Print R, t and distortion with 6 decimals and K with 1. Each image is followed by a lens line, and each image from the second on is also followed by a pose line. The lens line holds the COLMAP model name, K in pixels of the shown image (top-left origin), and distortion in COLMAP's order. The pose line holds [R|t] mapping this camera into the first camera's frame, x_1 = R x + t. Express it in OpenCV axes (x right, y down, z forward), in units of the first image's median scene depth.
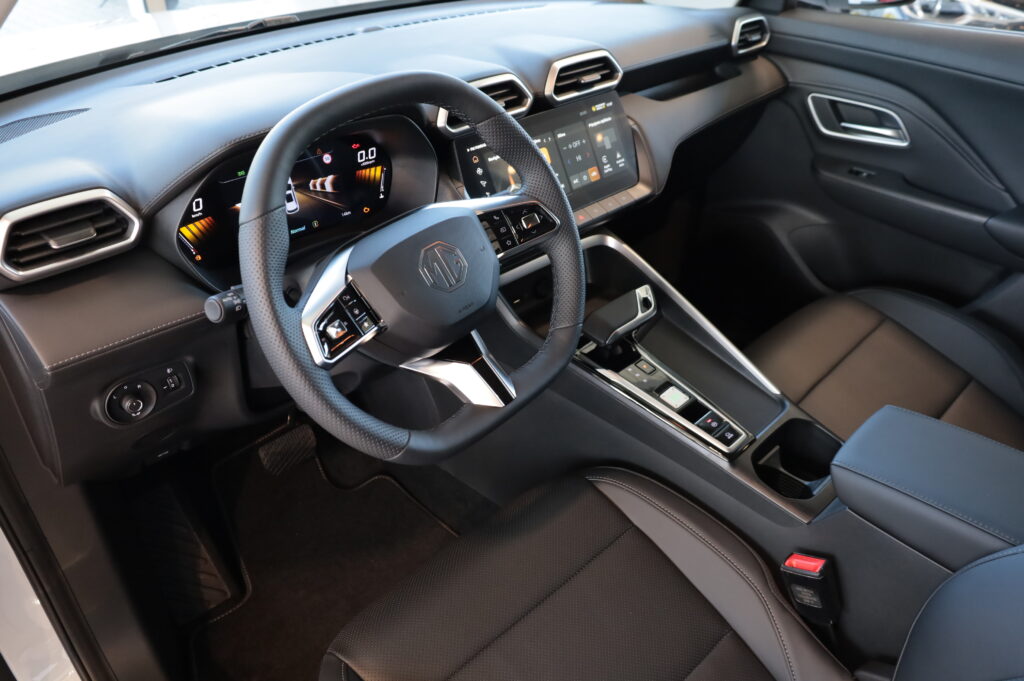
lens RADIAL K [[774.9, 0, 512.0], [0, 774.9, 340.5], [0, 0, 1]] dist [0.001008, 0.002386]
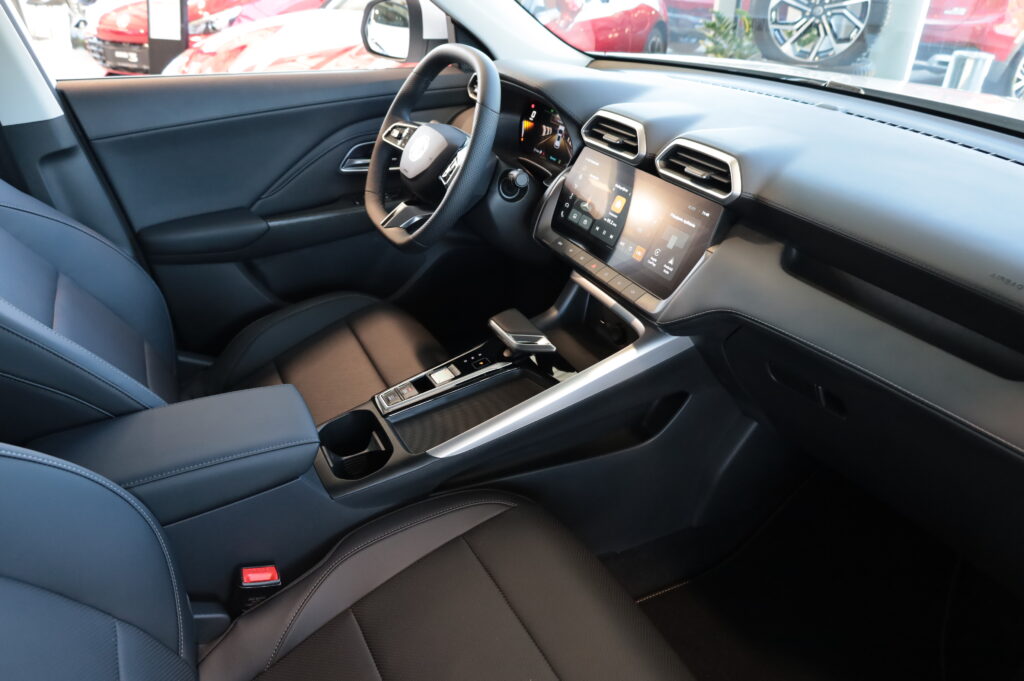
lens RADIAL K [[699.9, 0, 512.0], [0, 699.9, 340.5], [0, 0, 1]] dist [-0.017722, 0.007973]
pose [[-0.291297, 0.481529, -0.826605, 1.053878], [-0.531622, 0.636883, 0.558353, -0.623815], [0.795314, 0.602088, 0.070469, 0.995471]]
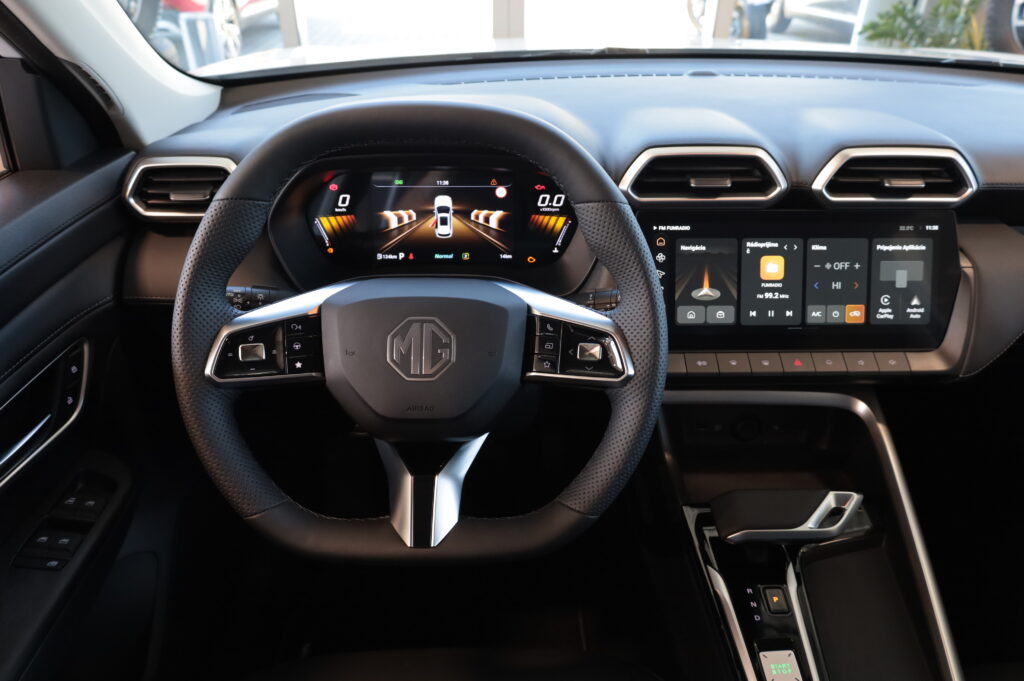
lens RADIAL K [[699.9, 0, 512.0], [0, 699.9, 340.5], [0, 0, 1]] dist [-0.017722, 0.007973]
pose [[0.728792, 0.368486, -0.577132, 0.286008], [-0.382378, 0.918203, 0.103392, -0.158134], [0.568023, 0.145331, 0.810080, 0.360798]]
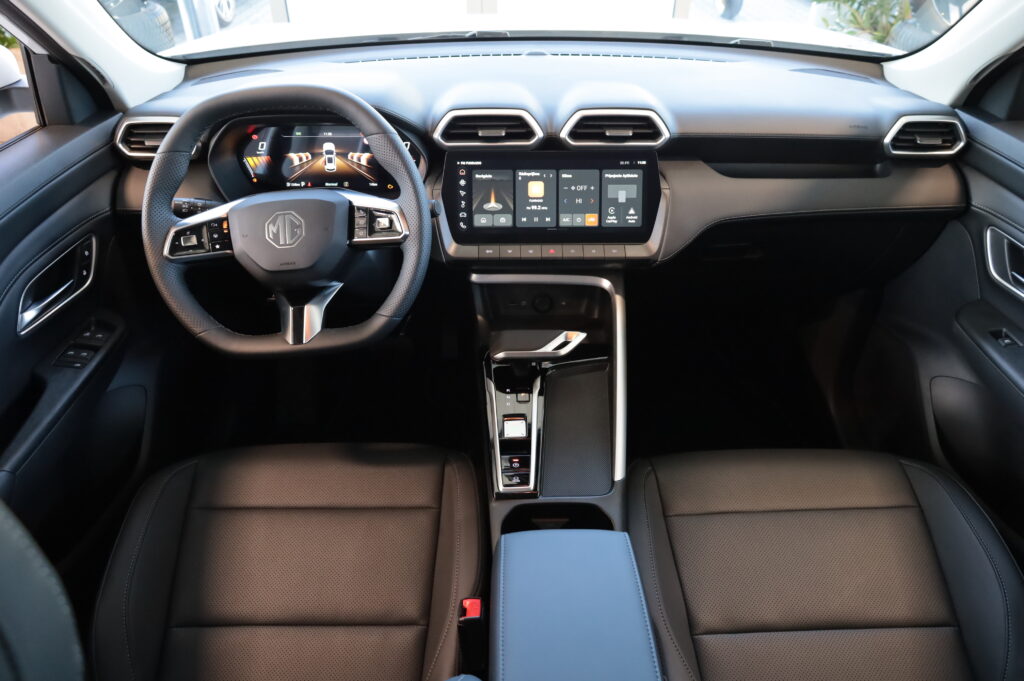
lens RADIAL K [[702.3, 0, 512.0], [0, 702.3, 340.5], [0, 0, 1]] dist [-0.009875, 0.003940]
pose [[0.722307, 0.401347, -0.563199, 0.725215], [-0.382349, 0.910346, 0.158366, -0.197910], [0.576266, 0.100950, 0.811004, 0.189656]]
